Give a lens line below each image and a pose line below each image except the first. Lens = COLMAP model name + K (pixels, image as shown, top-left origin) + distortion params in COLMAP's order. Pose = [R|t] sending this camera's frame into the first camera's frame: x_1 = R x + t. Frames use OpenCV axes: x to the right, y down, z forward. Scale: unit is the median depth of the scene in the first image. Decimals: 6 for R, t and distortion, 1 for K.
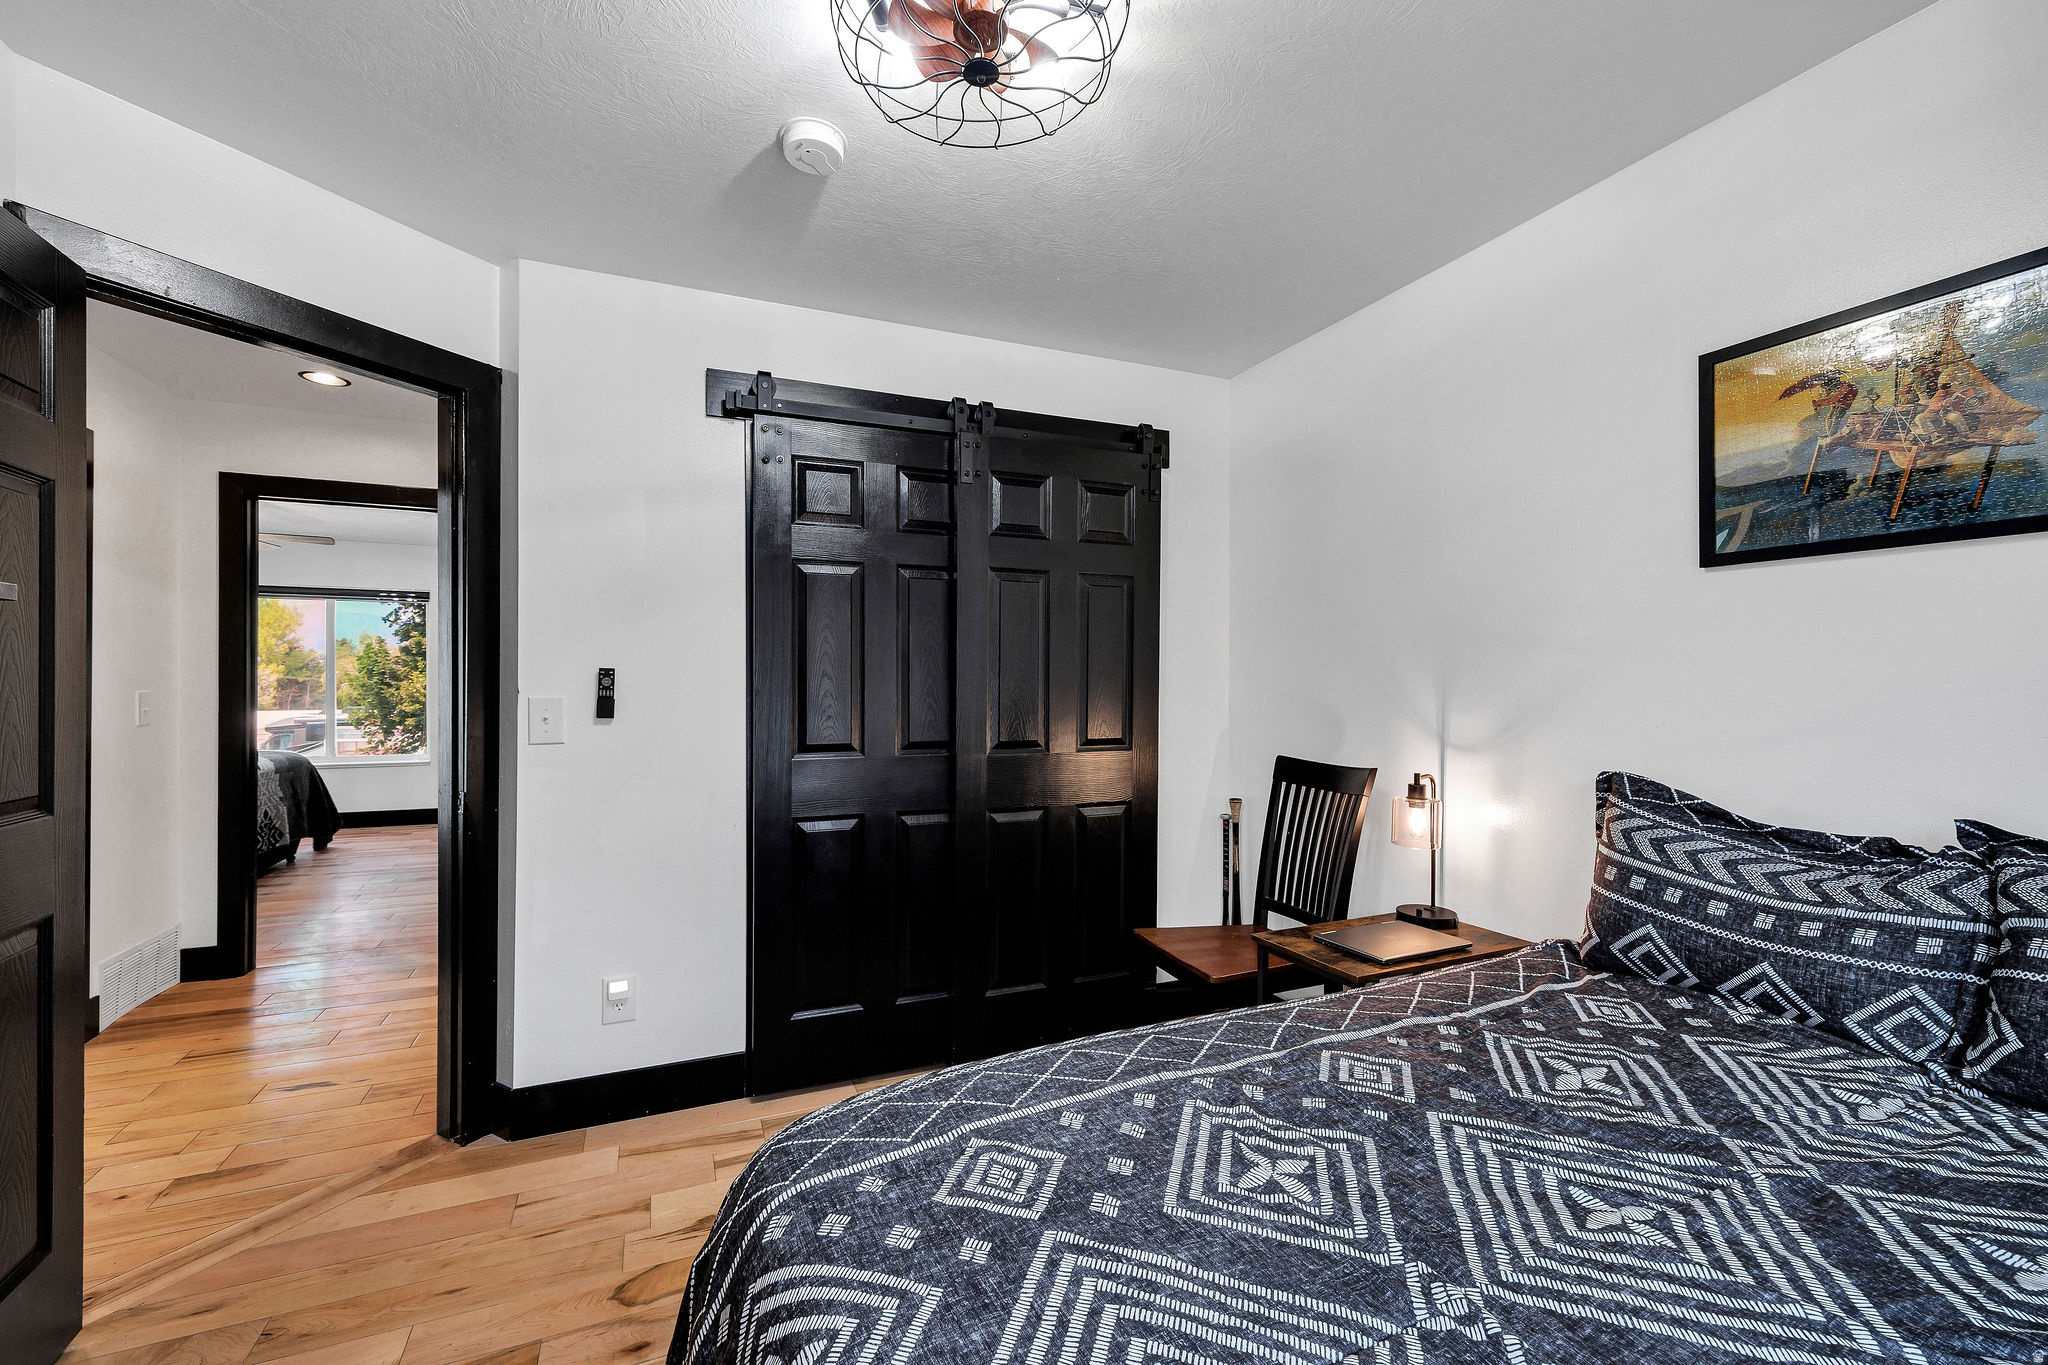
lens RADIAL K [[819.5, 0, 997.0], [0, 819.5, 676.7], [0, 0, 1]] dist [0.000782, -0.000052]
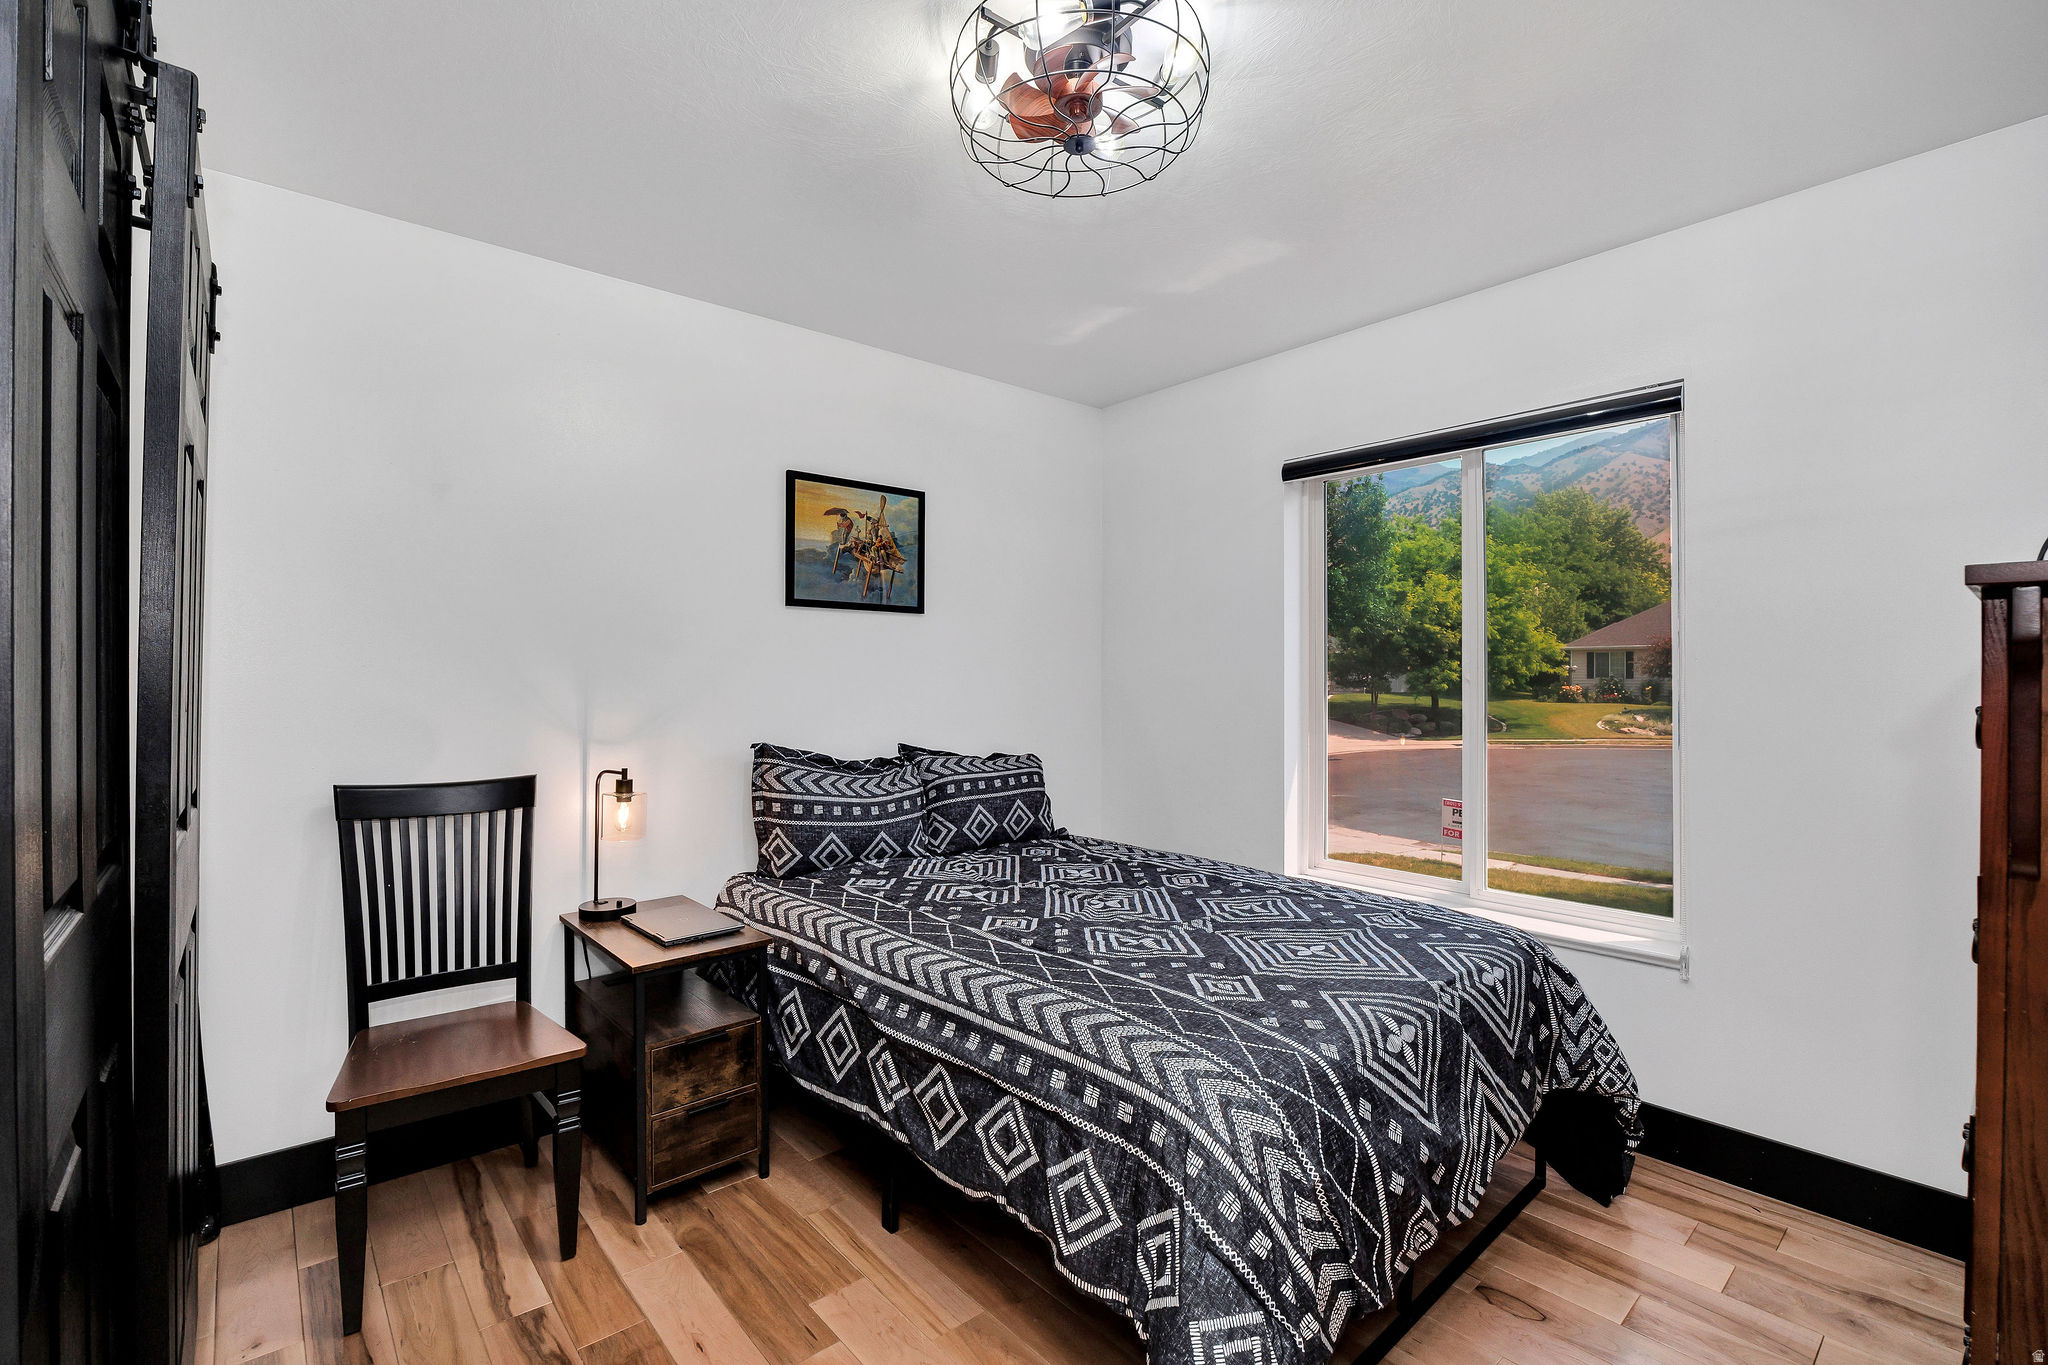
lens RADIAL K [[882.8, 0, 1024.0], [0, 882.8, 682.5], [0, 0, 1]] dist [-0.000300, -0.000010]
pose [[-0.318759, -0.007989, 0.947802, -0.993882], [-0.010224, 0.999935, 0.004990, -0.000952], [-0.947781, -0.008100, -0.318820, 1.262929]]
